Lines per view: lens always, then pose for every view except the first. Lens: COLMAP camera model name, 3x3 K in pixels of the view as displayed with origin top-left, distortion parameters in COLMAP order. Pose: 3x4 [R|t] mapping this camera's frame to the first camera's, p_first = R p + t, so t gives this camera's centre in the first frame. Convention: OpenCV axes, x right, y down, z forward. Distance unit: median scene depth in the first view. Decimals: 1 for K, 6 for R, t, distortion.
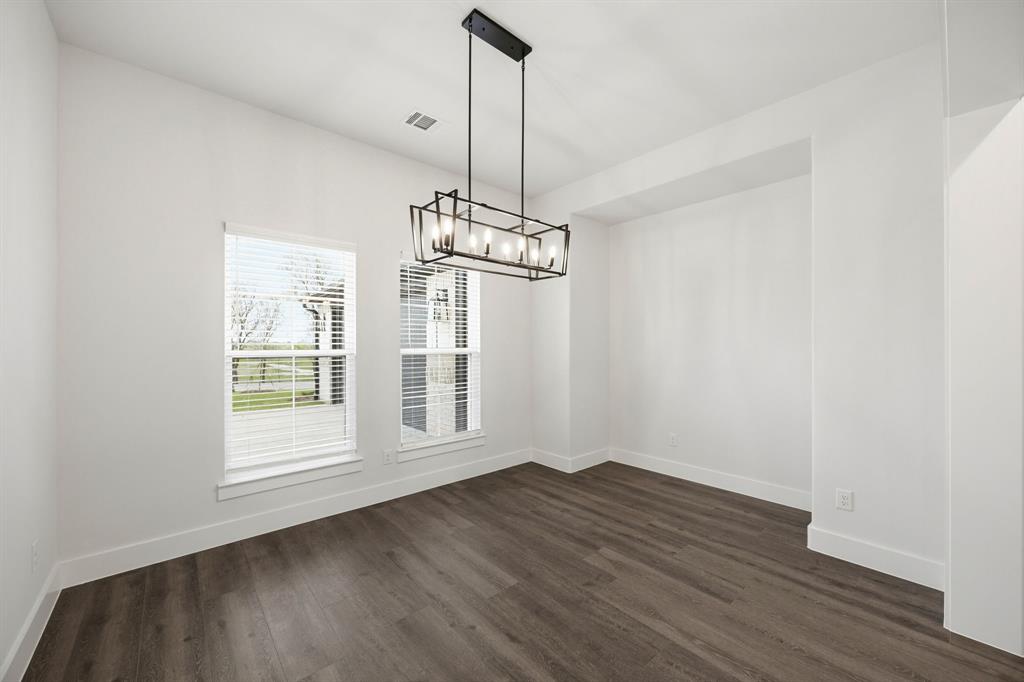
lens RADIAL K [[393.5, 0, 512.8], [0, 393.5, 345.7], [0, 0, 1]] dist [-0.003159, -0.000018]
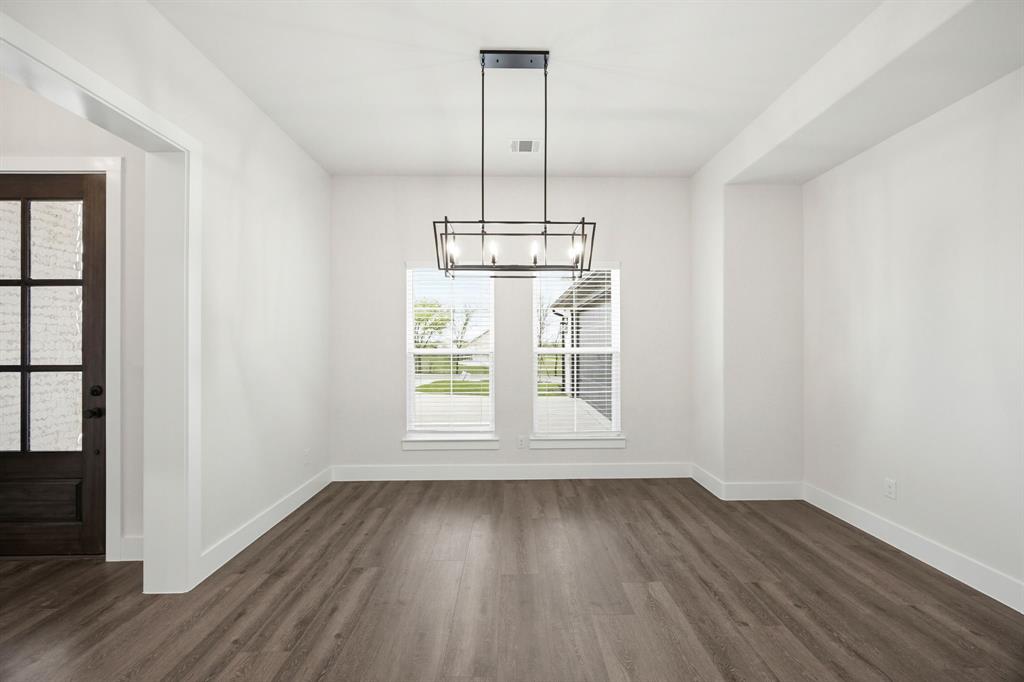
lens RADIAL K [[393.5, 0, 517.8], [0, 393.5, 345.2], [0, 0, 1]] dist [-0.003159, -0.000018]
pose [[0.758948, -0.001533, -0.651150, 0.436671], [0.002443, 0.999997, 0.000492, -0.001458], [0.651147, -0.001964, 0.758949, 0.121382]]
